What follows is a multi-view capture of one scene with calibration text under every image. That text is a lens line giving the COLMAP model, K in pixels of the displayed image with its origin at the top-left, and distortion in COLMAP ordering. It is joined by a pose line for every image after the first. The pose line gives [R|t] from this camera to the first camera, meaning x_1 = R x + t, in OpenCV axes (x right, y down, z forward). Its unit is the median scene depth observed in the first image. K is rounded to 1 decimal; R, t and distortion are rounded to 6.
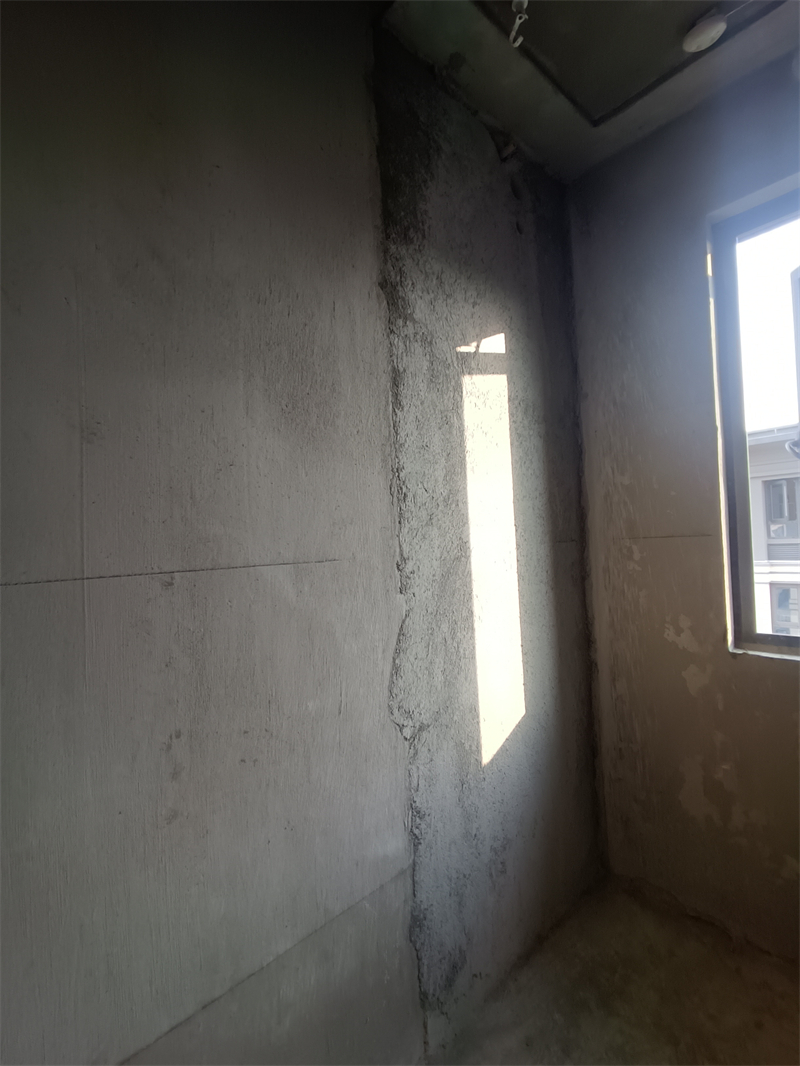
lens RADIAL K [[488.0, 0, 399.8], [0, 488.0, 535.2], [0, 0, 1]] dist [-0.002249, 0.000113]
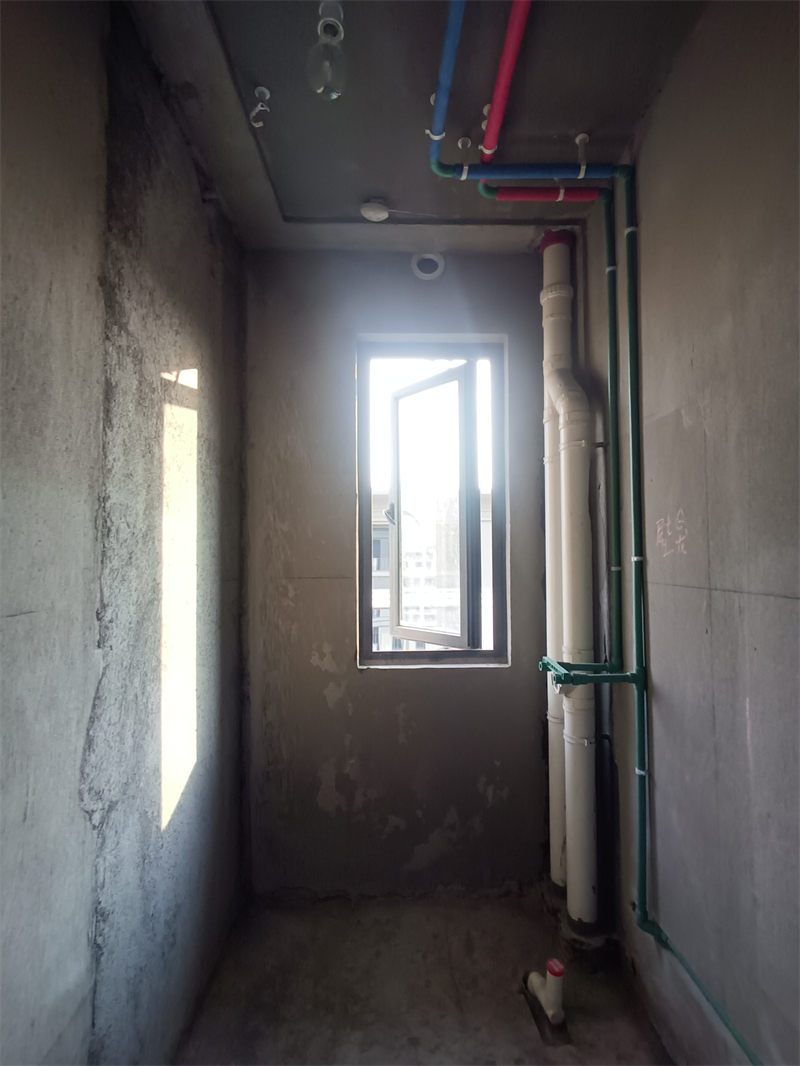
lens RADIAL K [[488.0, 0, 402.7], [0, 488.0, 536.2], [0, 0, 1]] dist [-0.002249, 0.000113]
pose [[0.662466, 0.071532, 0.745669, -0.256064], [-0.027121, 0.997068, -0.071555, -0.021833], [-0.748601, 0.027179, 0.662463, 0.052707]]
